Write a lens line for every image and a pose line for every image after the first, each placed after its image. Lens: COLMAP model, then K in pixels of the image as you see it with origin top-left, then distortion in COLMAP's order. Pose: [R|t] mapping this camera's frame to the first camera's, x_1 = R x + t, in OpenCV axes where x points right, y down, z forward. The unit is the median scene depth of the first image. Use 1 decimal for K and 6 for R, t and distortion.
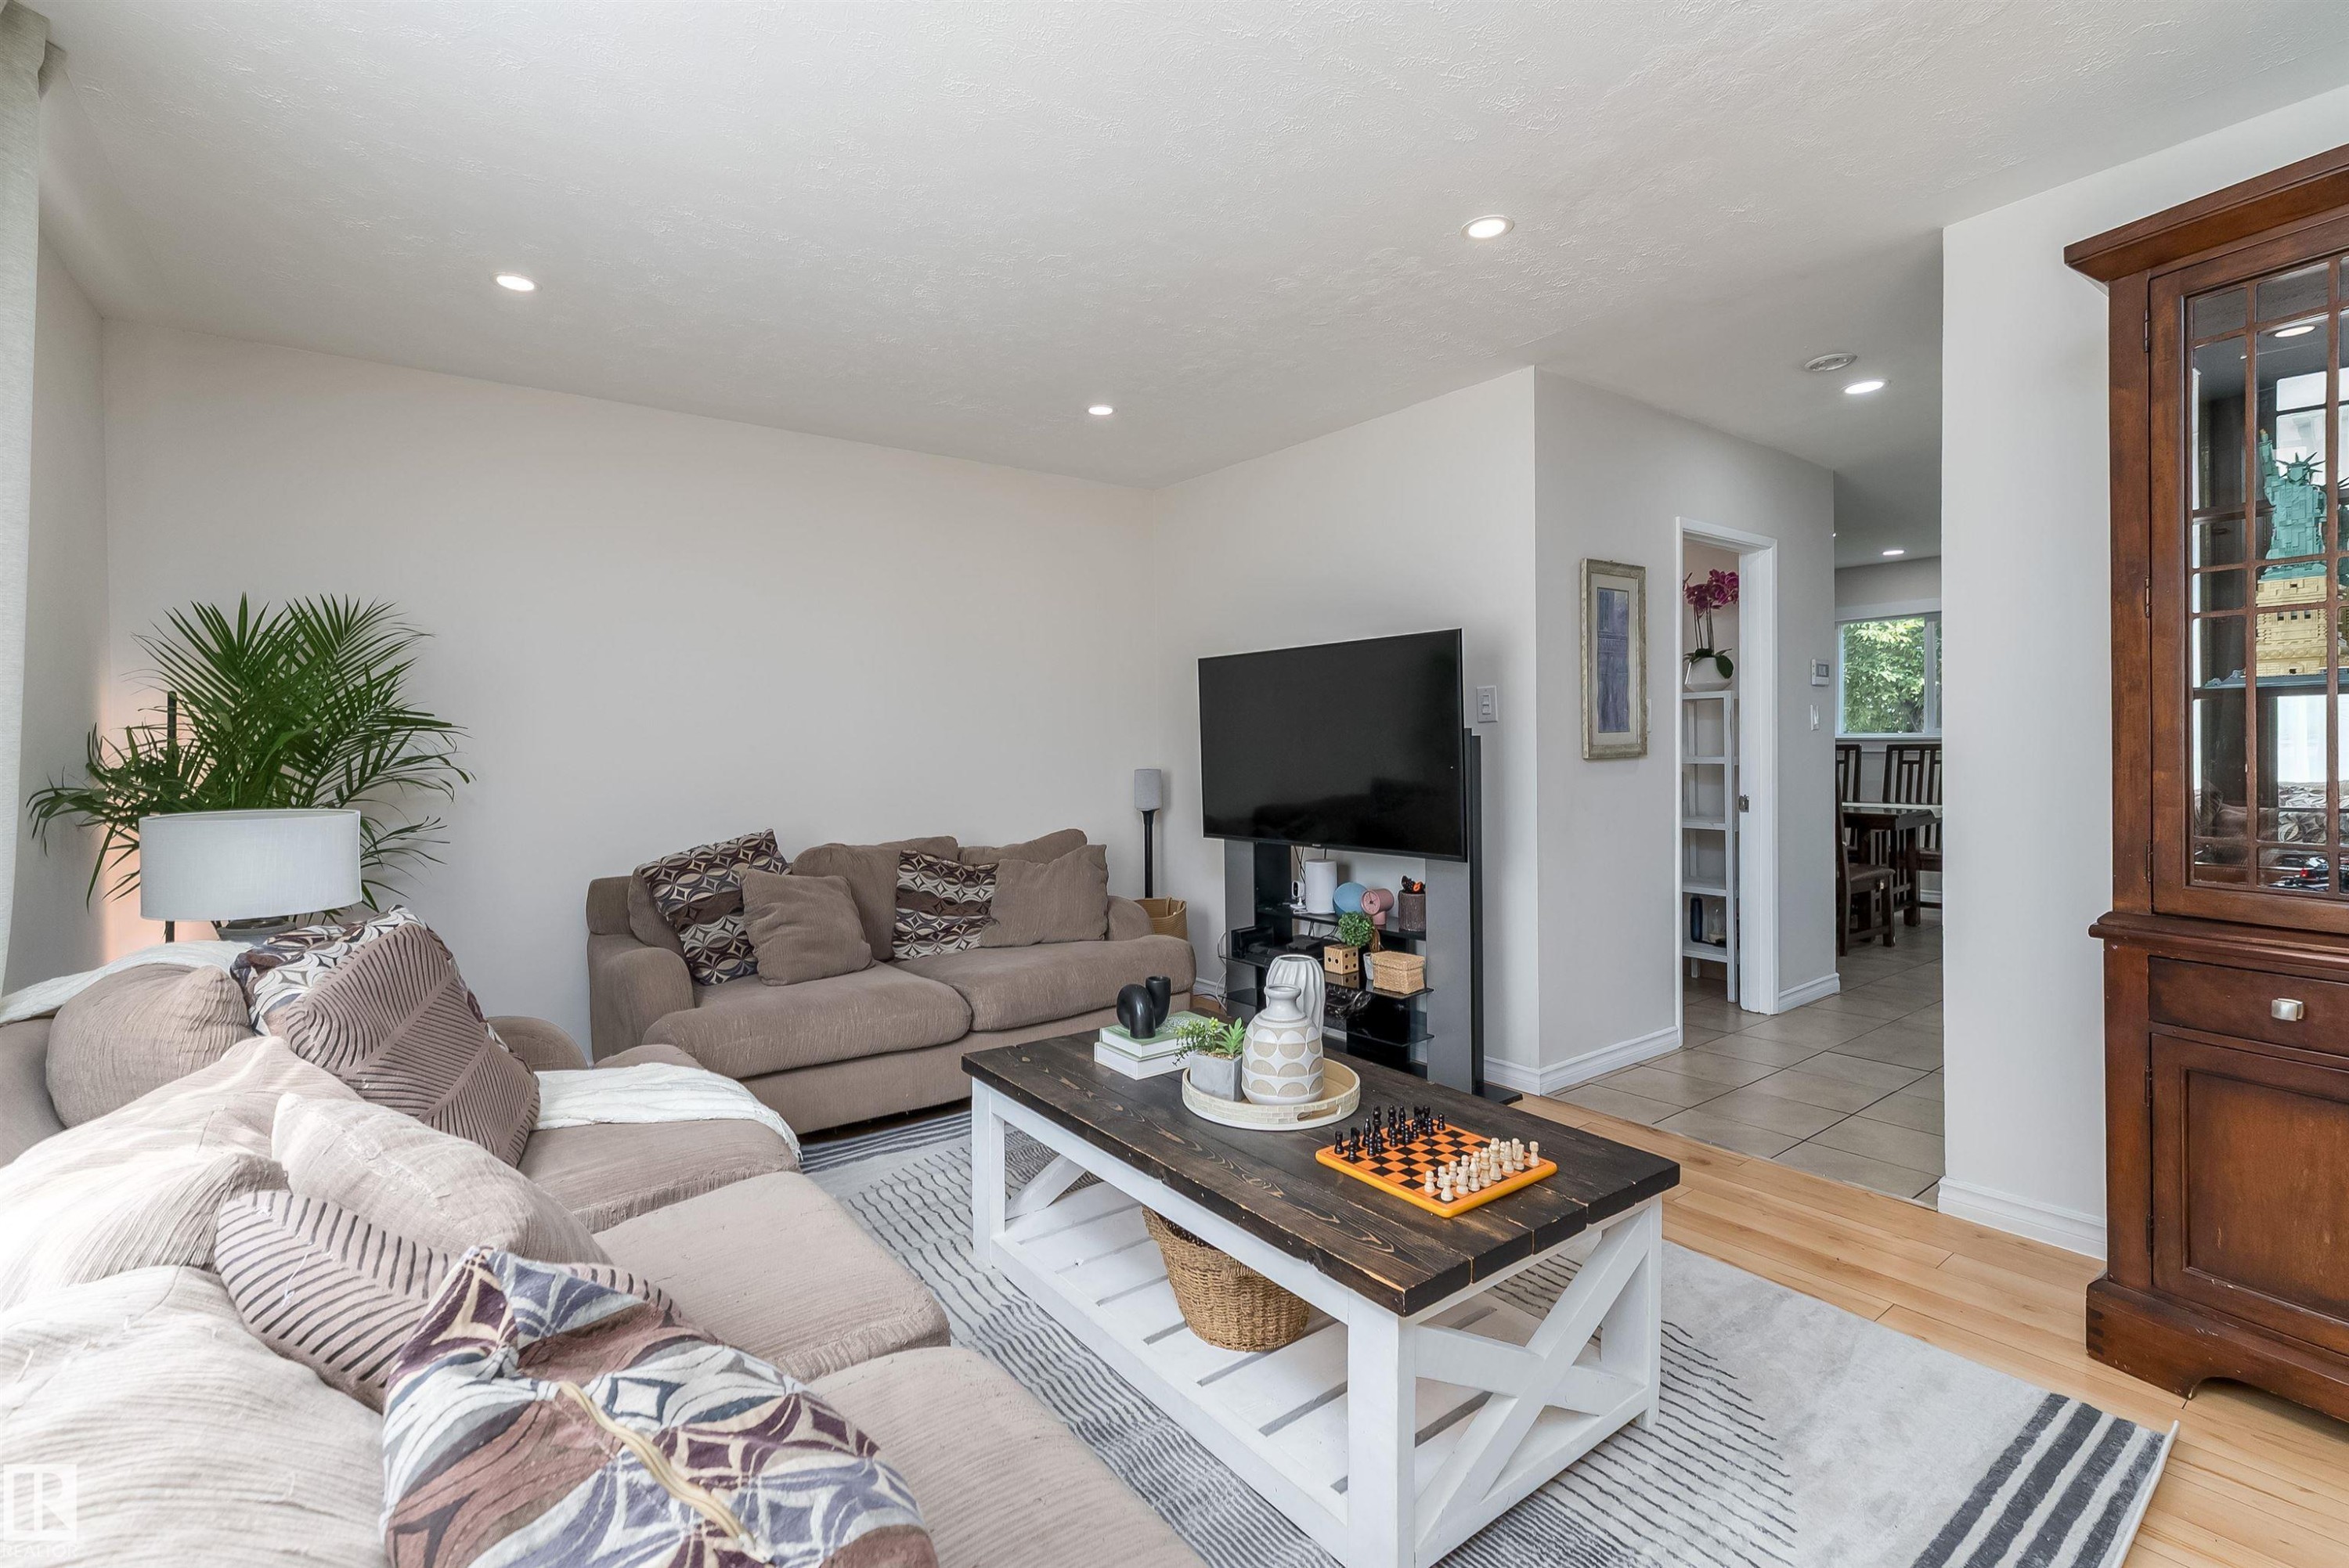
lens RADIAL K [[1033.2, 0, 1173.4], [0, 1033.2, 769.0], [0, 0, 1]] dist [-0.001923, -0.000178]
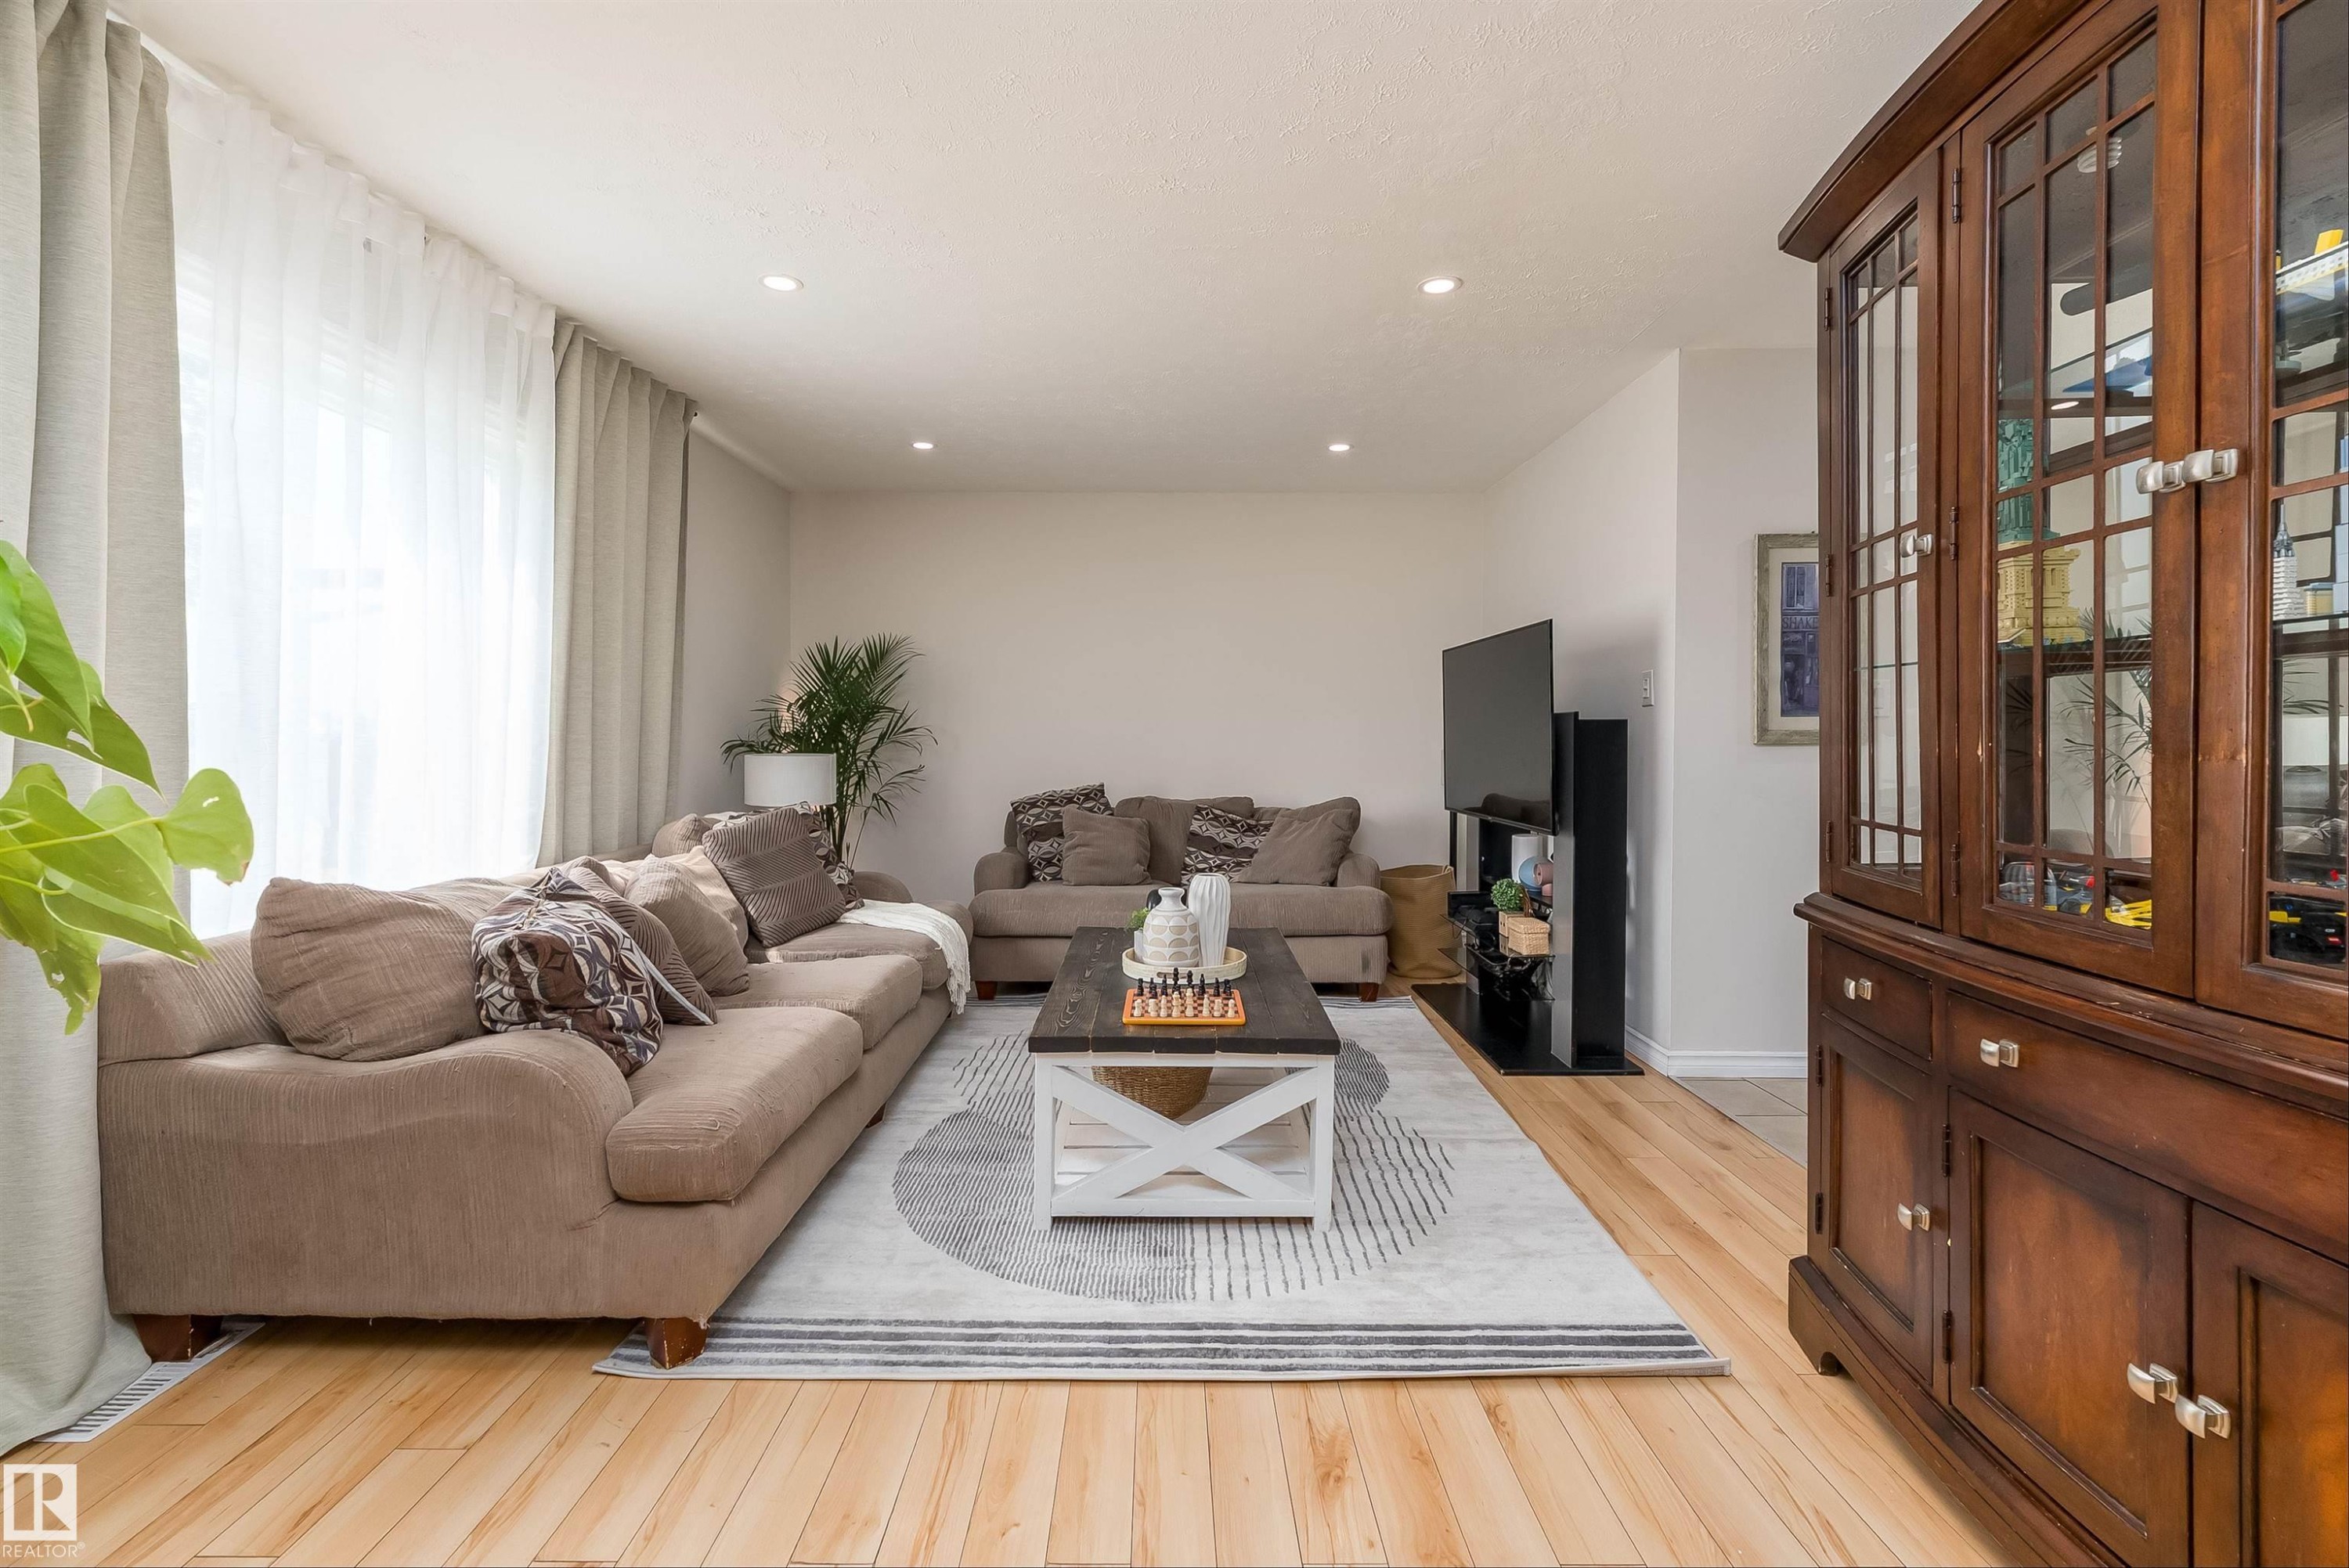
lens RADIAL K [[1033.2, 0, 1177.2], [0, 1033.2, 766.2], [0, 0, 1]] dist [-0.001923, -0.000178]
pose [[0.812343, 0.031426, -0.582333, 0.530601], [-0.024636, 0.999505, 0.019572, 0.005283], [0.582659, -0.001553, 0.812715, -0.097240]]
